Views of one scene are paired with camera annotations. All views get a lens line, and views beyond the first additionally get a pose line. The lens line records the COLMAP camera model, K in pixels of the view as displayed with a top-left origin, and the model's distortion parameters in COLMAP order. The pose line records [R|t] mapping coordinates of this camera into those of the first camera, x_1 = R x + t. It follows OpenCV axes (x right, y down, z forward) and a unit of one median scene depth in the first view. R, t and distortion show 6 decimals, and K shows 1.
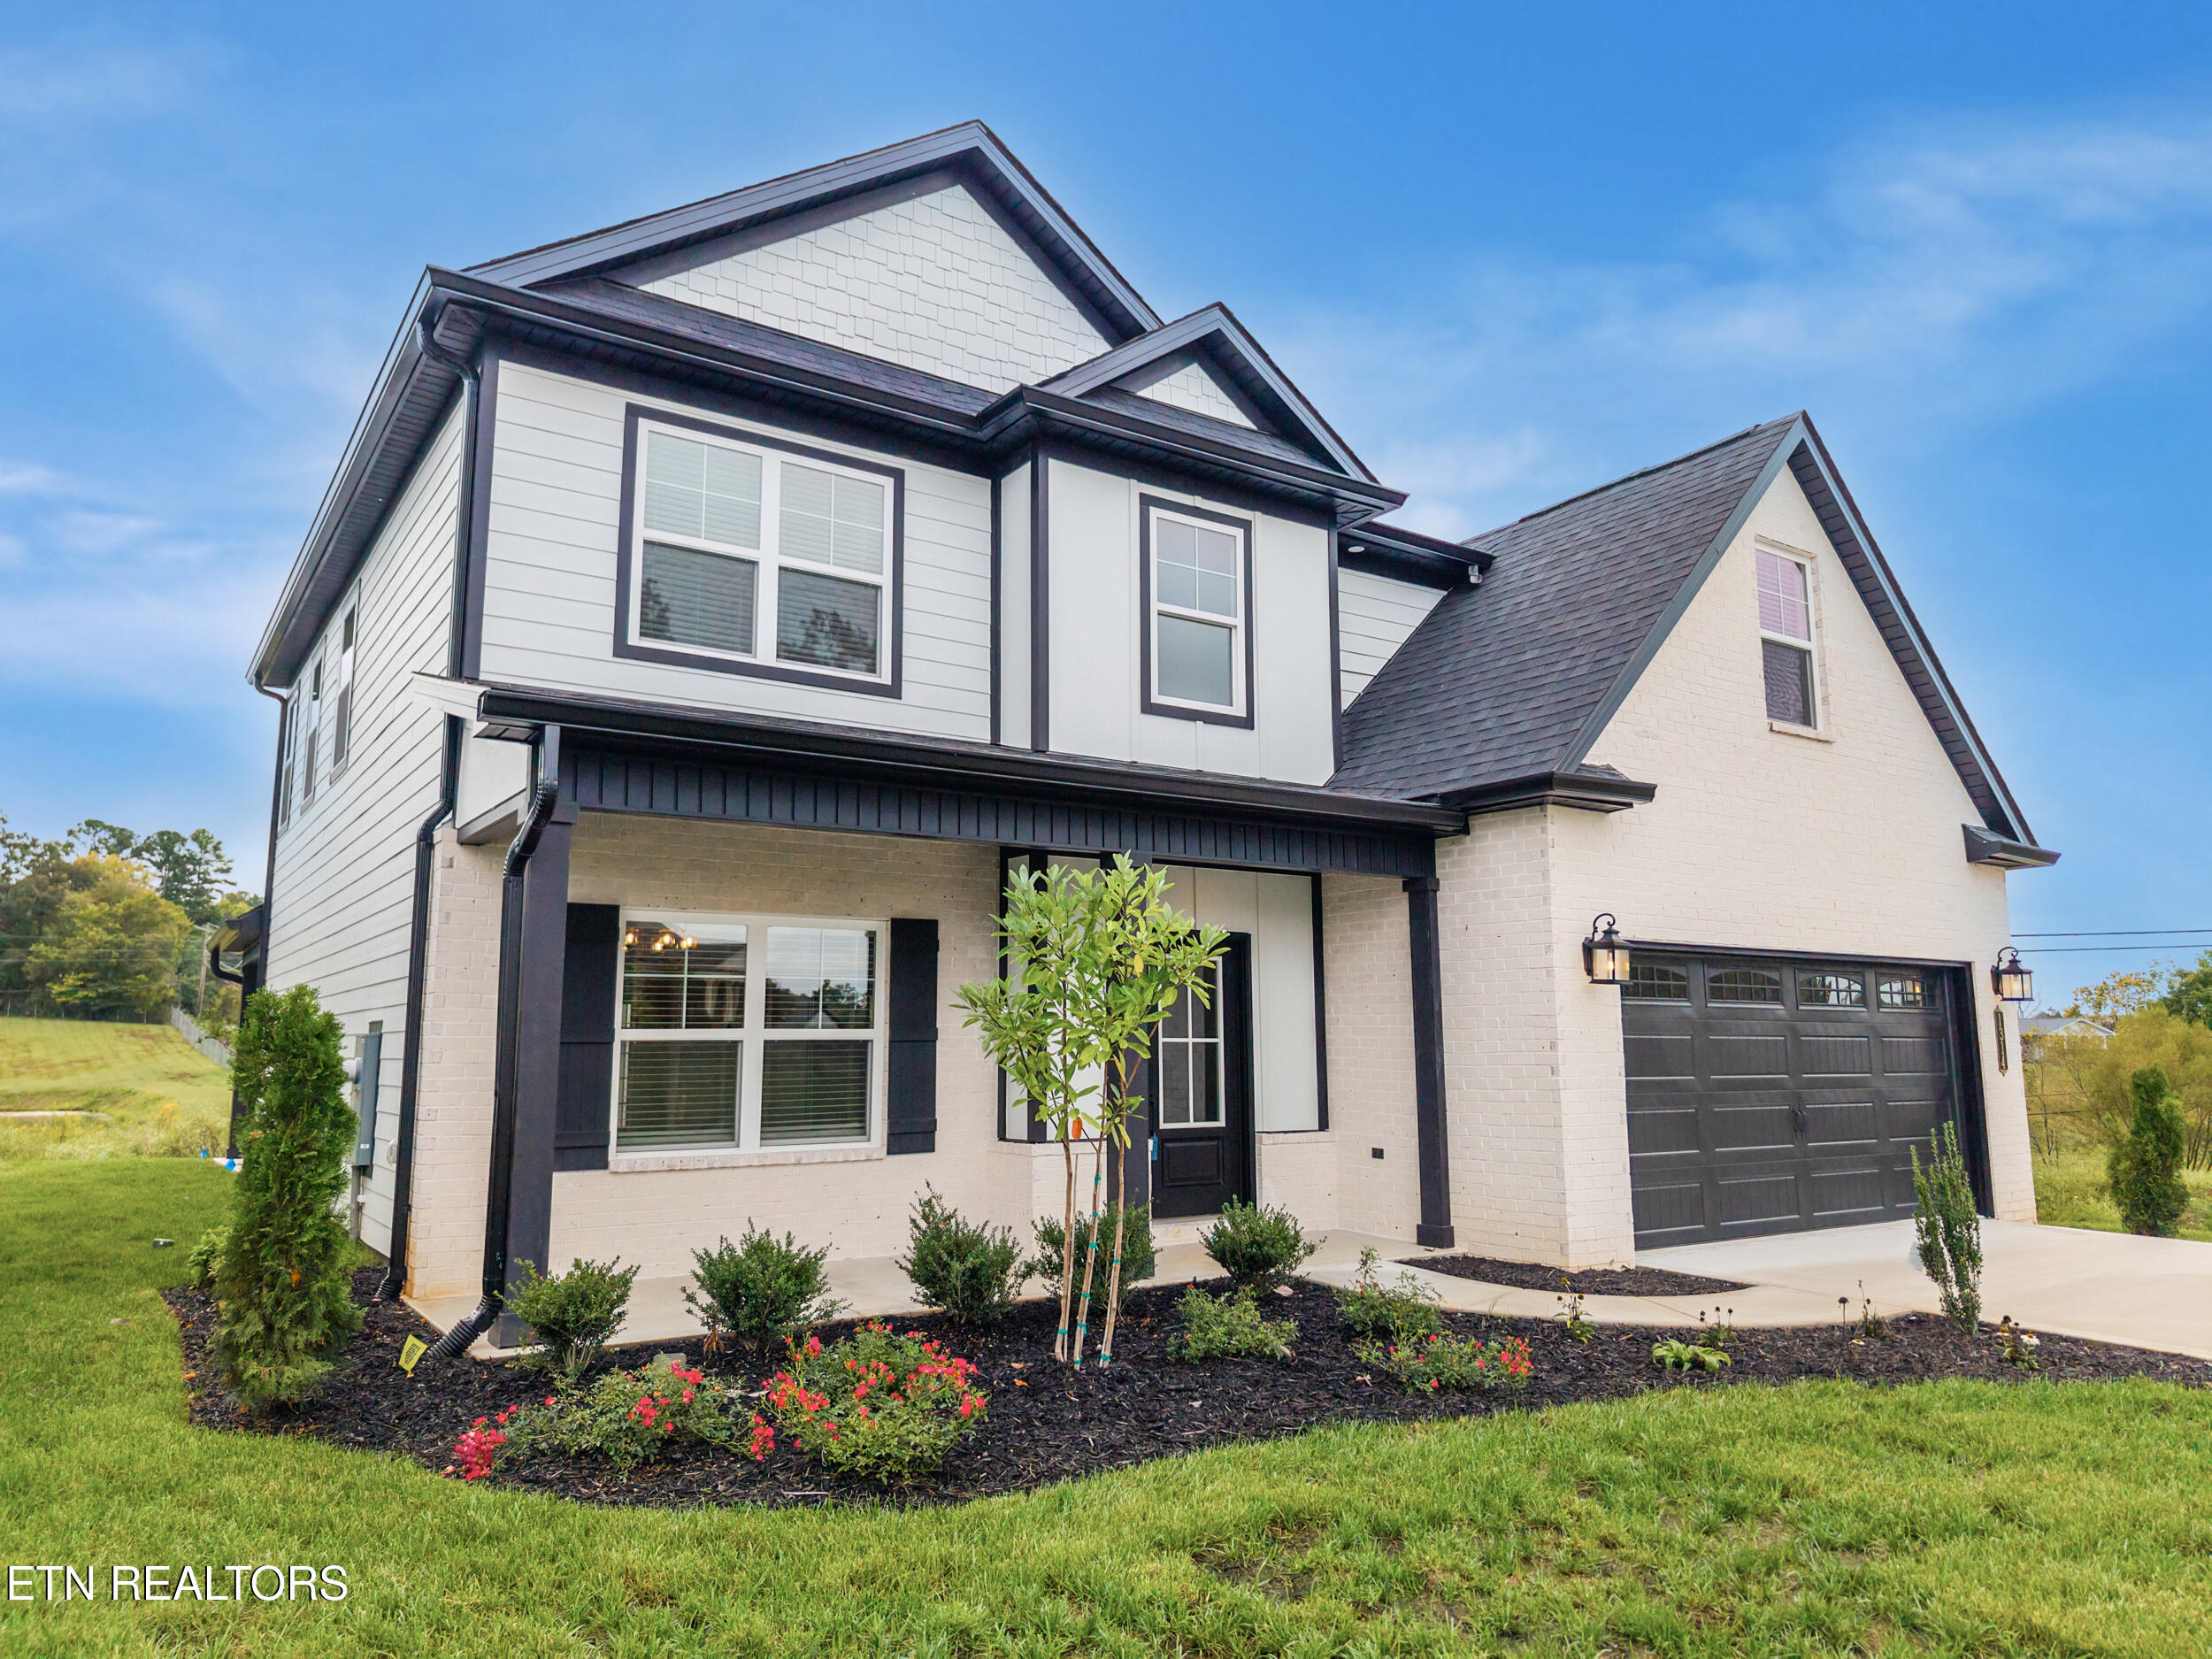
lens RADIAL K [[1475.1, 0, 1079.0], [0, 1475.1, 822.4], [0, 0, 1]] dist [0.023971, -0.002807]
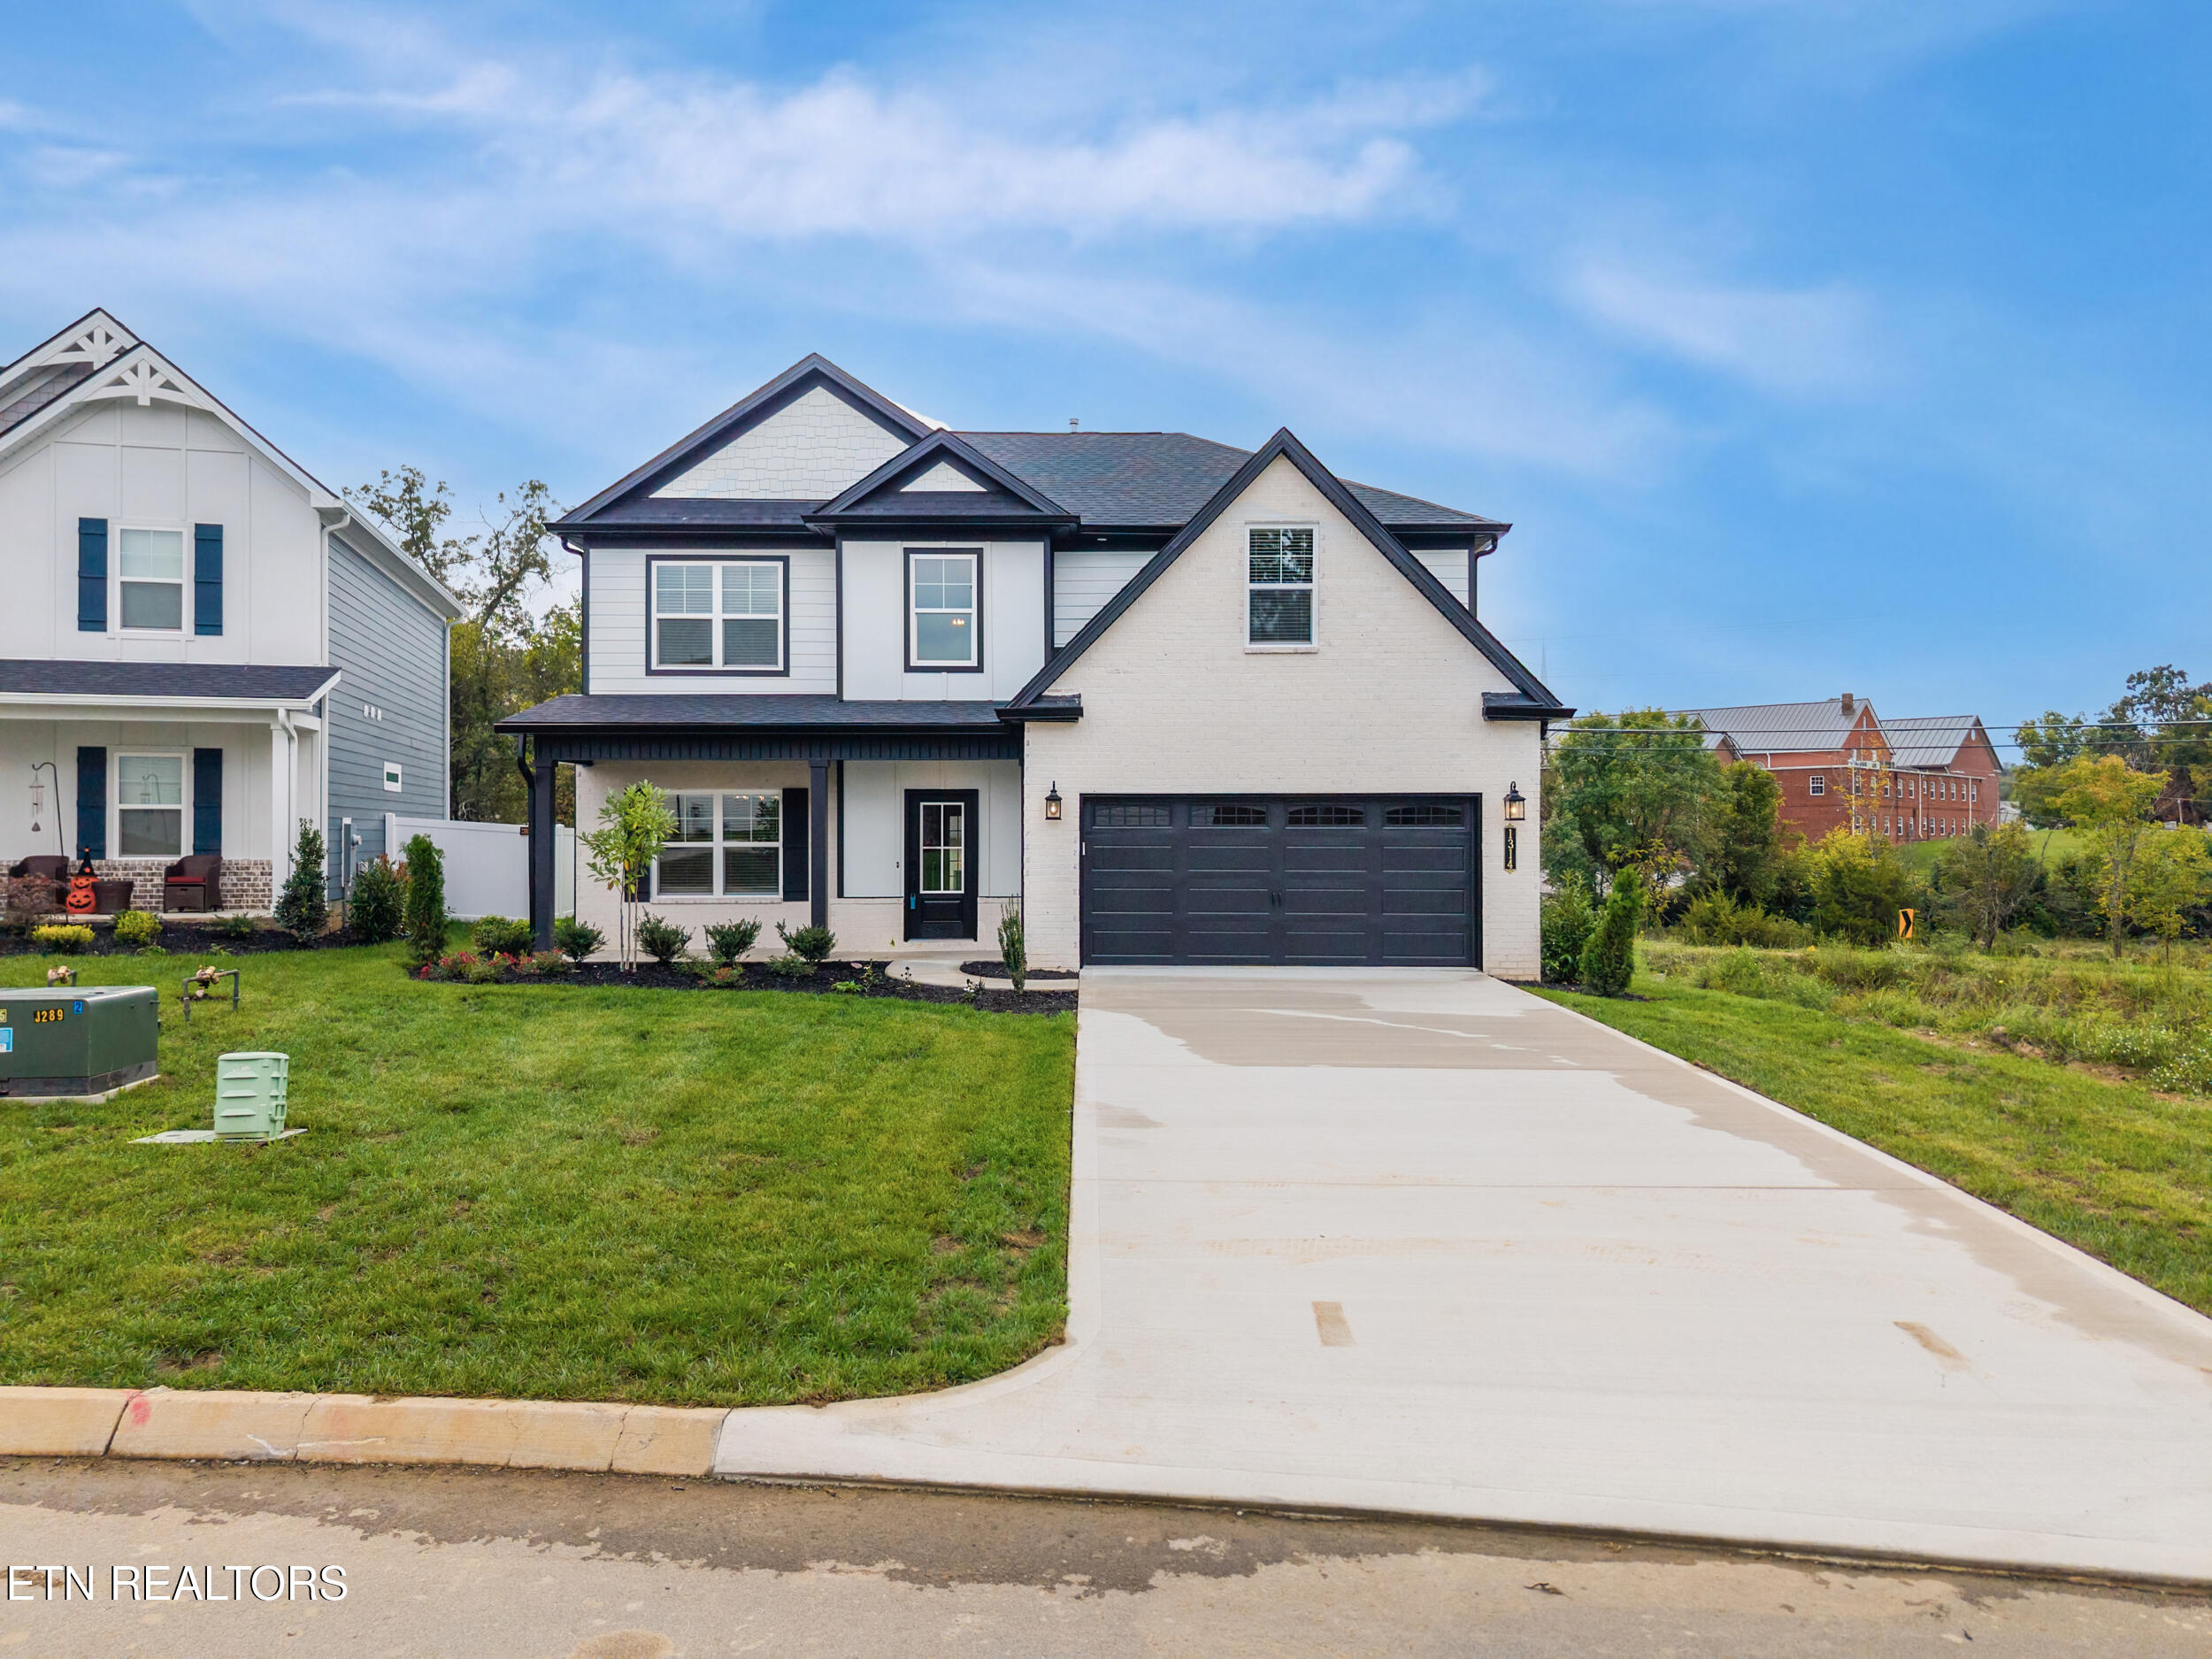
lens RADIAL K [[1471.8, 0, 1104.8], [0, 1471.8, 828.1], [0, 0, 1]] dist [0.027974, -0.023724]
pose [[0.829182, -0.000264, -0.558979, 1.279755], [0.082958, 0.988984, 0.122592, -0.086253], [0.552789, -0.148022, 0.820070, -0.401326]]
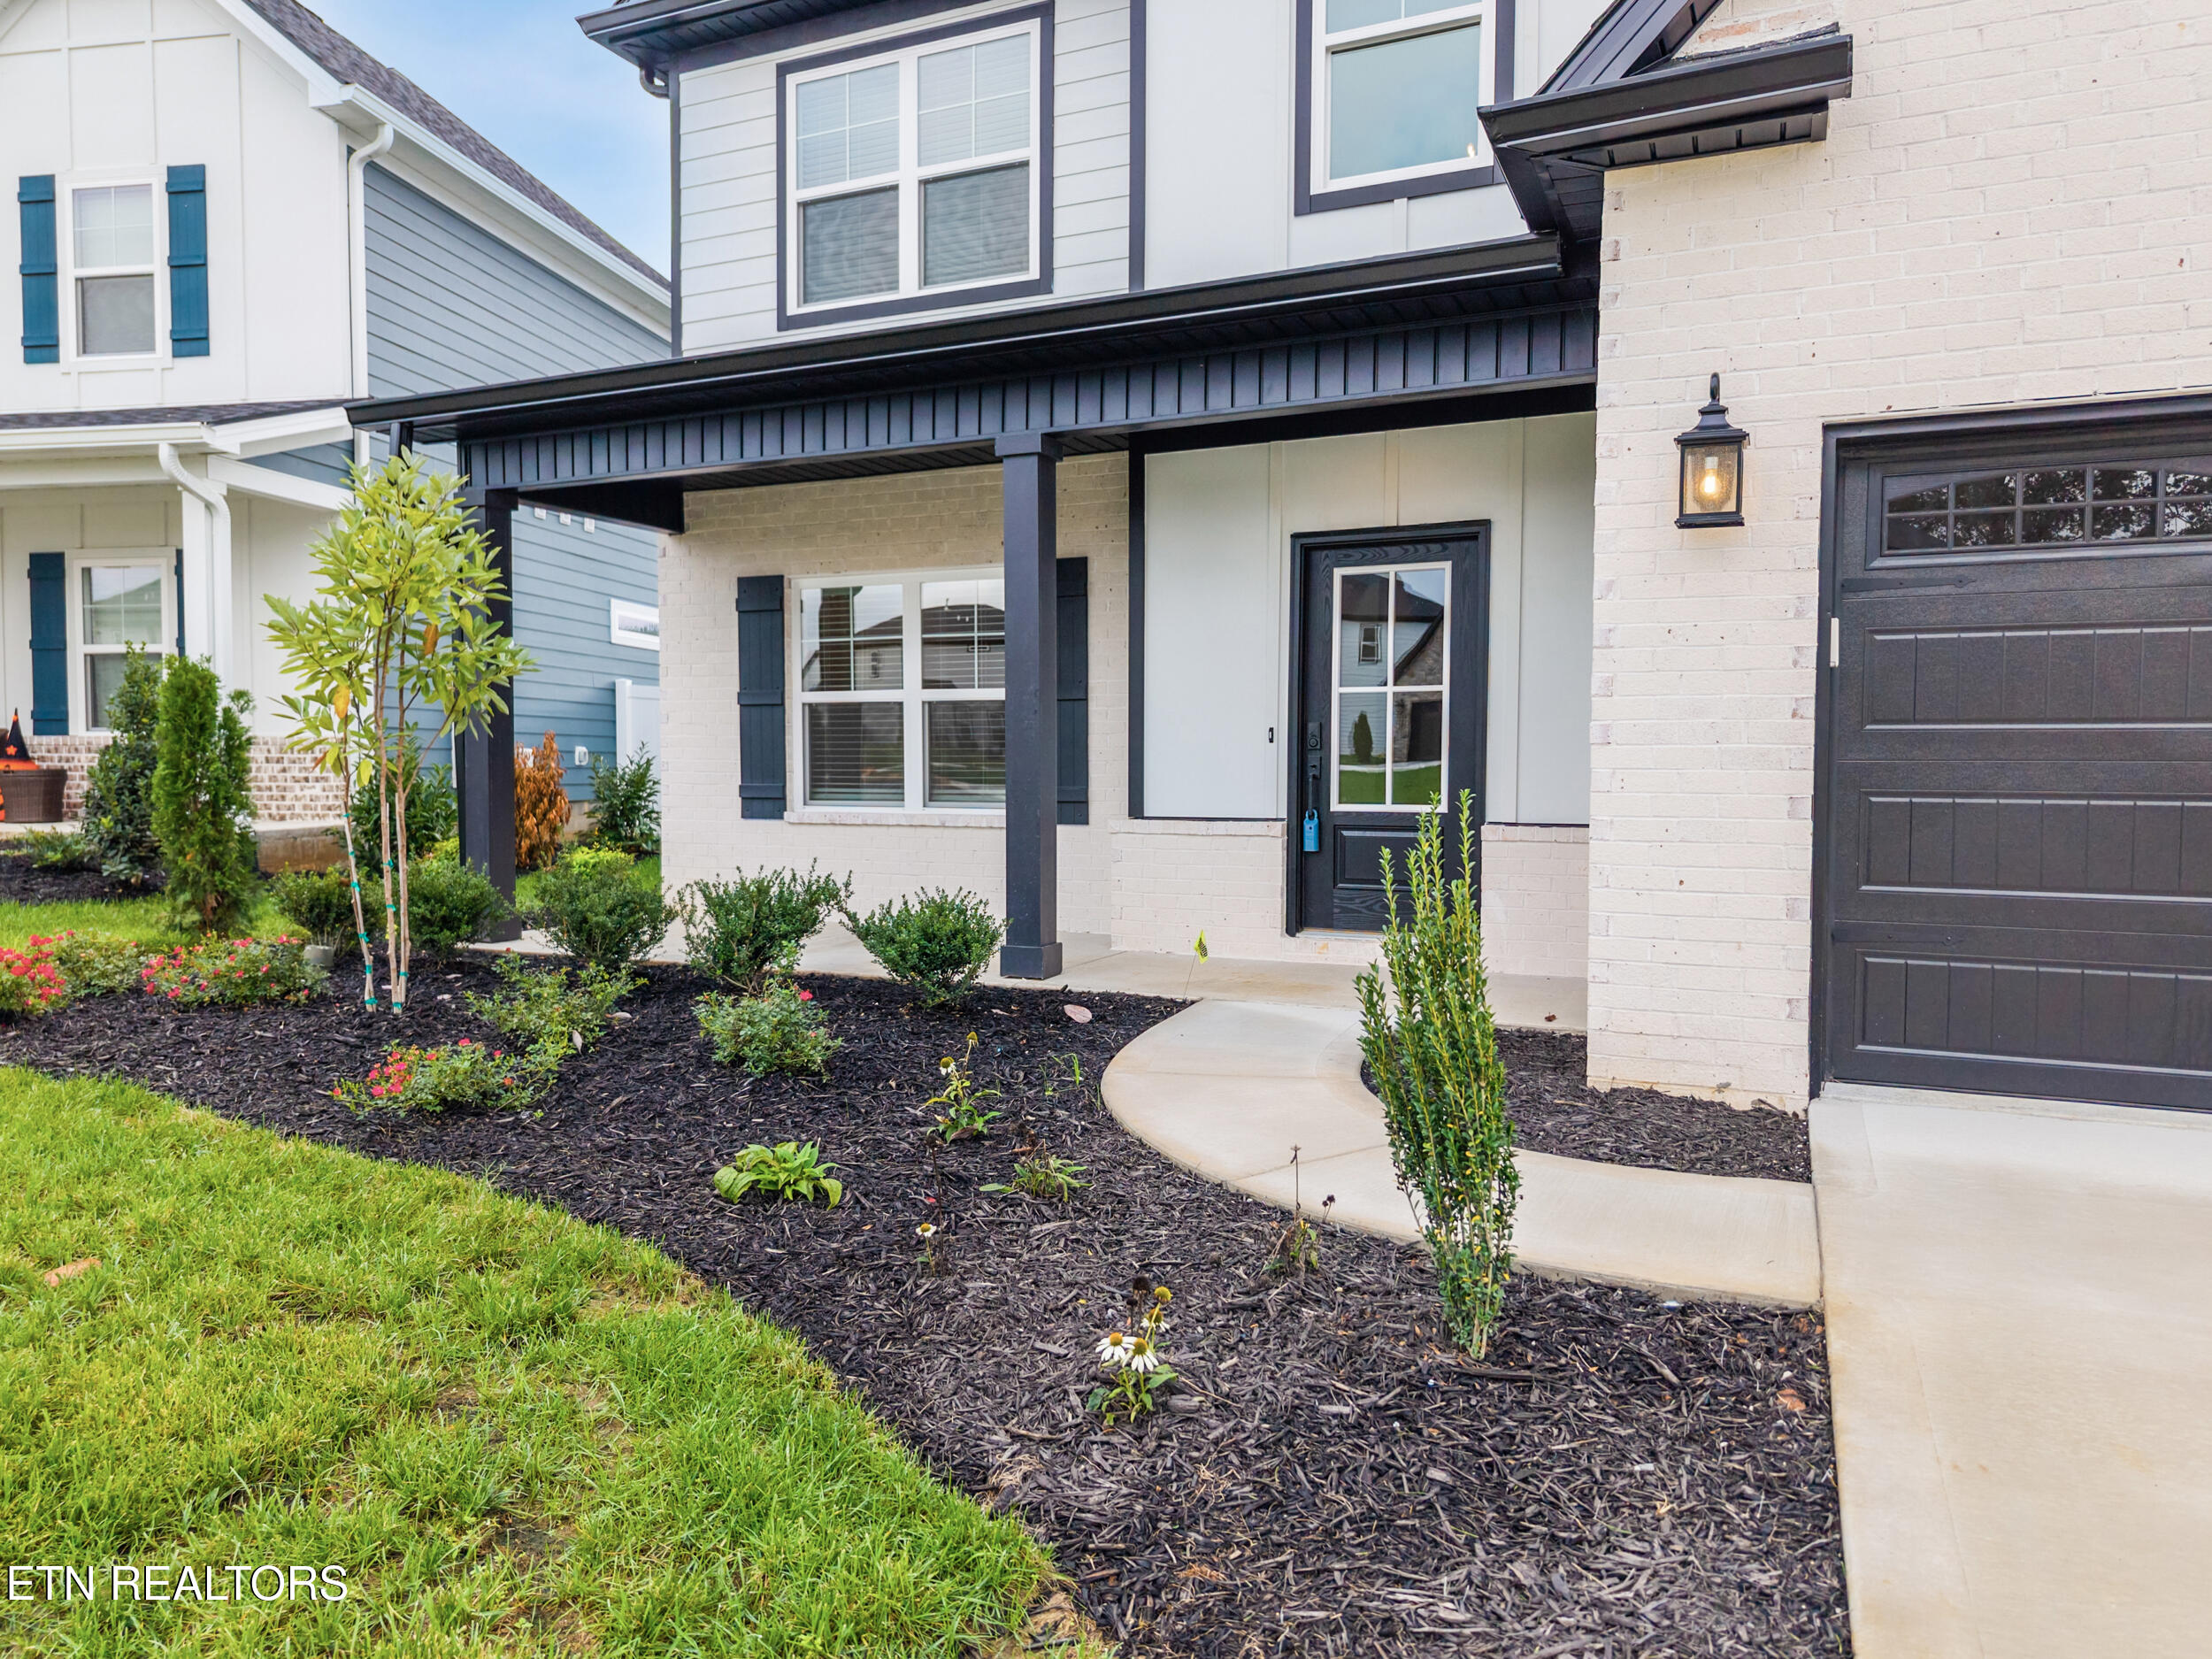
lens RADIAL K [[1506.0, 0, 1099.6], [0, 1506.0, 829.6], [0, 0, 1]] dist [0.012462, -0.002682]
pose [[0.514538, 0.041319, -0.856471, 0.610678], [0.126628, 0.984225, 0.123556, 0.108480], [0.848066, -0.172027, 0.501190, 0.518150]]
